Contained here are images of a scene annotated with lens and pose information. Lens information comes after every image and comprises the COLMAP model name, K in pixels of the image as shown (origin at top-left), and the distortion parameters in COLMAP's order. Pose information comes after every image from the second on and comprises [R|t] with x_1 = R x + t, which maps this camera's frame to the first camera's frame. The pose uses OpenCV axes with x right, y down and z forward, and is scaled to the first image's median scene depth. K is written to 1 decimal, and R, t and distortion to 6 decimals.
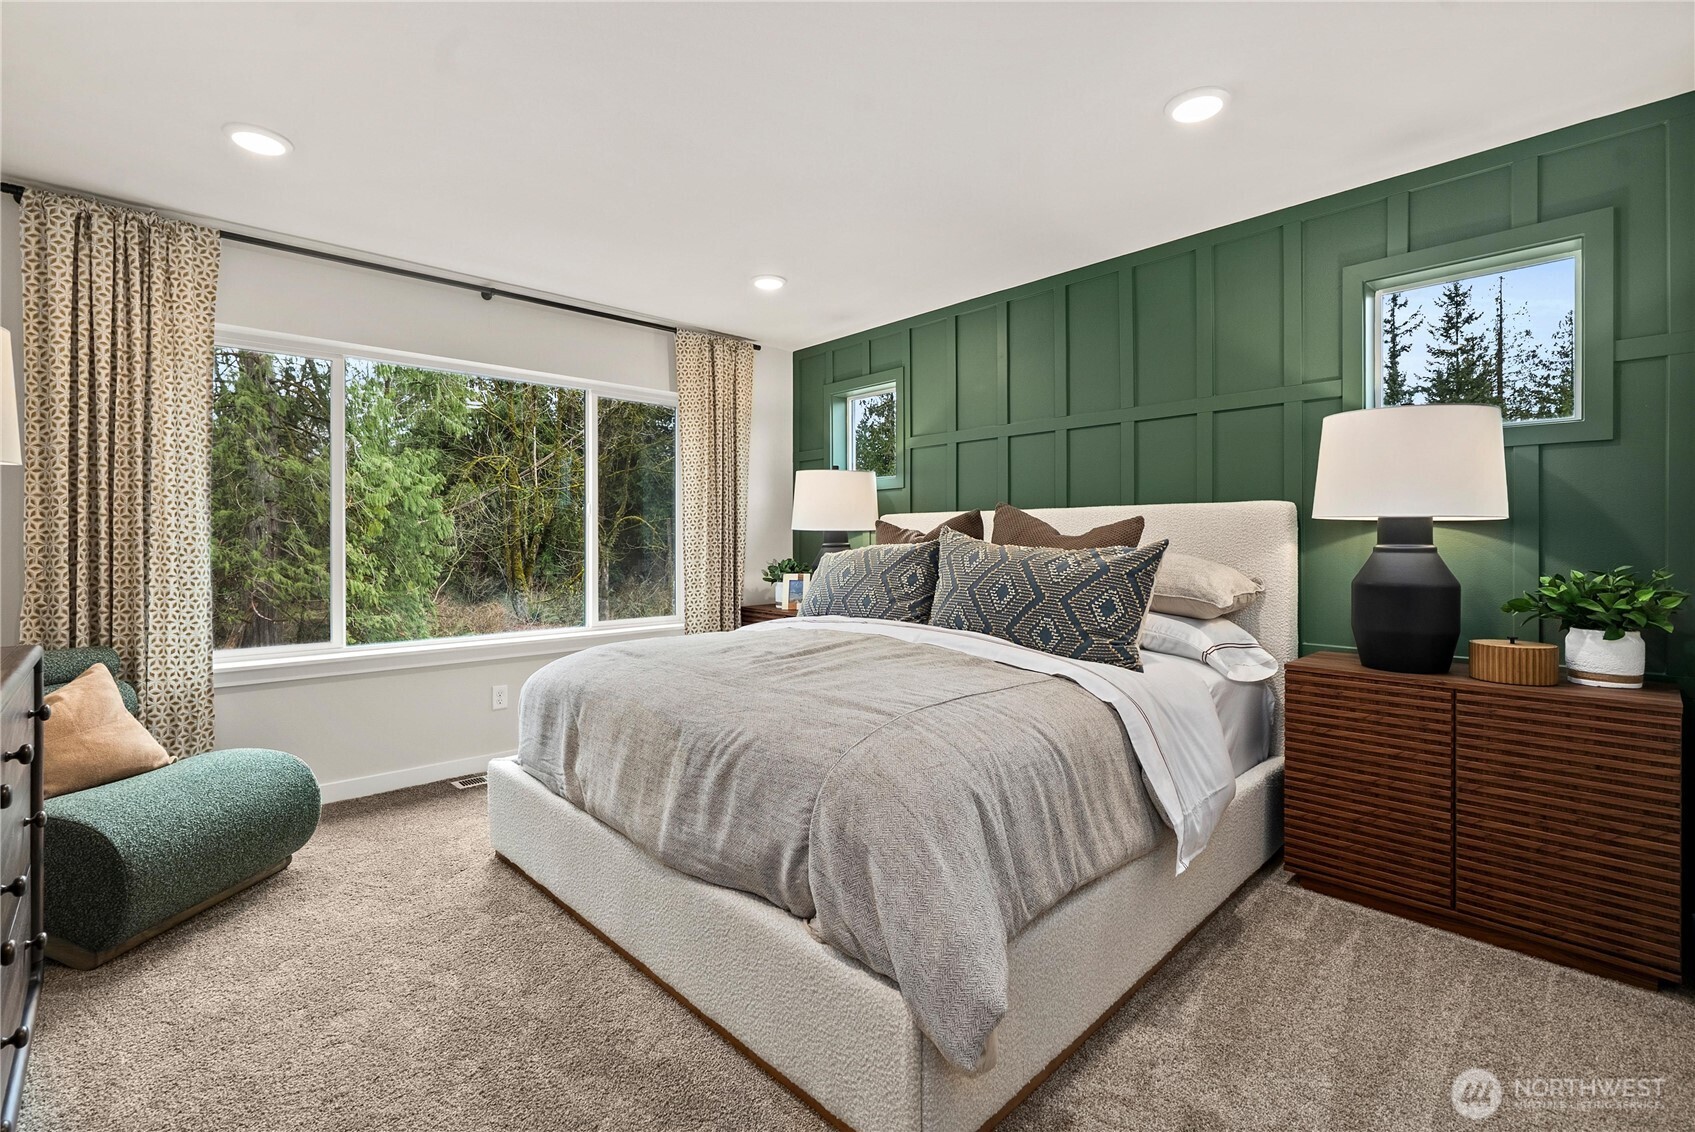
lens RADIAL K [[746.1, 0, 884.8], [0, 746.1, 541.0], [0, 0, 1]] dist [-0.003846, 0.000409]
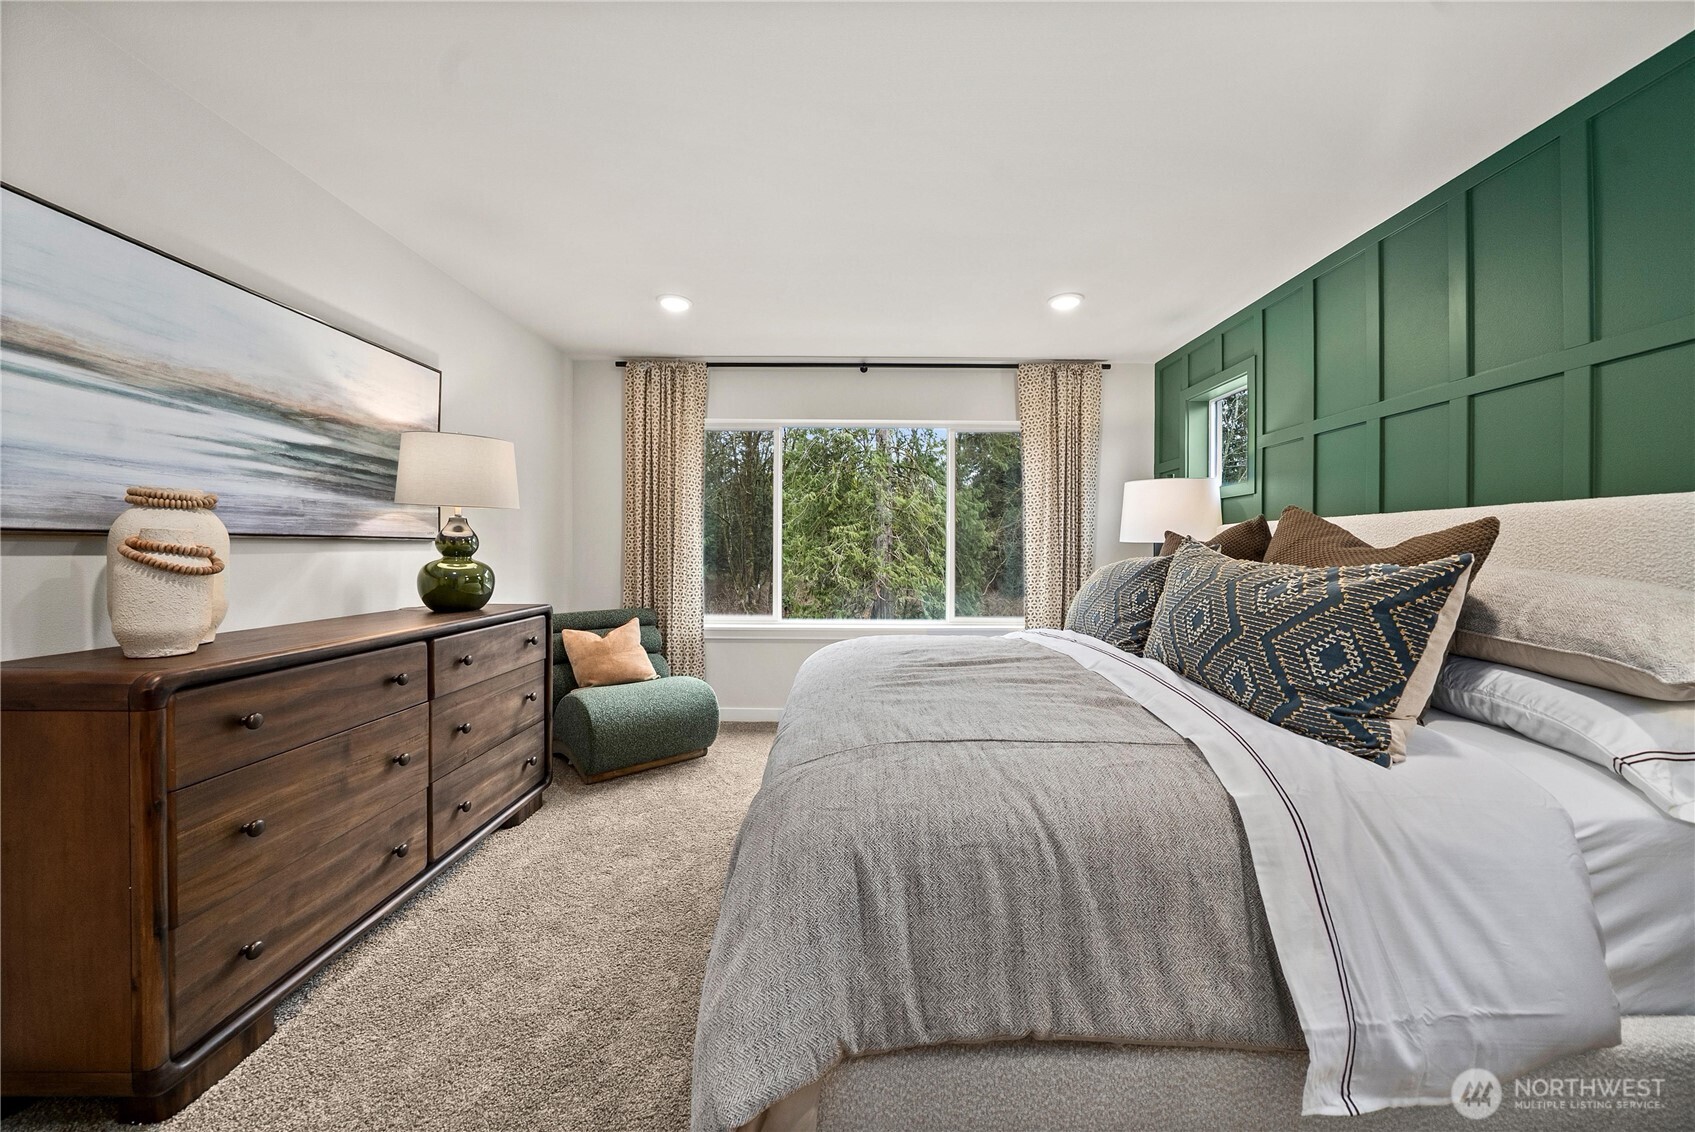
lens RADIAL K [[611.2, 0, 849.3], [0, 611.2, 552.3], [0, 0, 1]] dist [-0.005422, -0.000429]
pose [[0.721143, 0.007230, -0.692748, 0.285380], [-0.006303, 0.999973, 0.003875, -0.002387], [0.692757, 0.001572, 0.721169, 0.242478]]
